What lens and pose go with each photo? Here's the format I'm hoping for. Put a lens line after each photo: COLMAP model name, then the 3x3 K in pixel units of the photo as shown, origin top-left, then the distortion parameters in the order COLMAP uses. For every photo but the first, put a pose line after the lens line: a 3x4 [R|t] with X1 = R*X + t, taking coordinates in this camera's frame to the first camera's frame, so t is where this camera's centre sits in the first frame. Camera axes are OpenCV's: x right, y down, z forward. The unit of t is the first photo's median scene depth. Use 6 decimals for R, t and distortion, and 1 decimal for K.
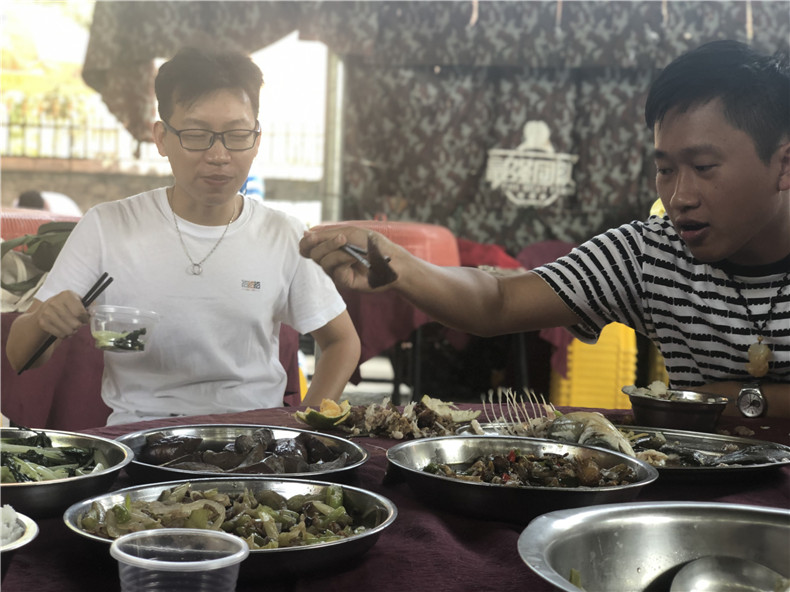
lens RADIAL K [[1162.0, 0, 400.4], [0, 1162.0, 295.1], [0, 0, 1]] dist [0.010148, 0.000000]
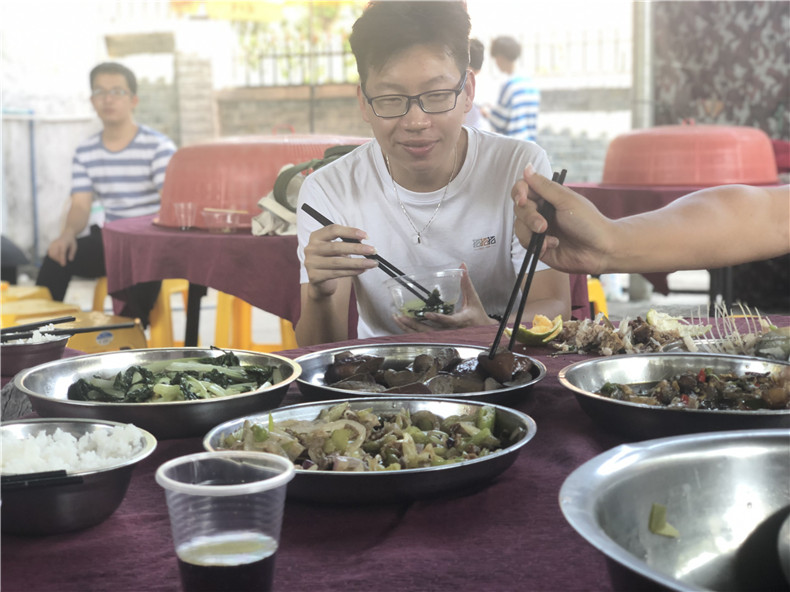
lens RADIAL K [[1162.0, 0, 413.8], [0, 1162.0, 301.8], [0, 0, 1]] dist [0.010148, 0.000000]
pose [[0.963021, -0.015971, -0.268953, 0.122617], [0.037438, 0.996490, 0.074877, 0.002253], [0.266813, -0.082177, 0.960238, 0.052257]]
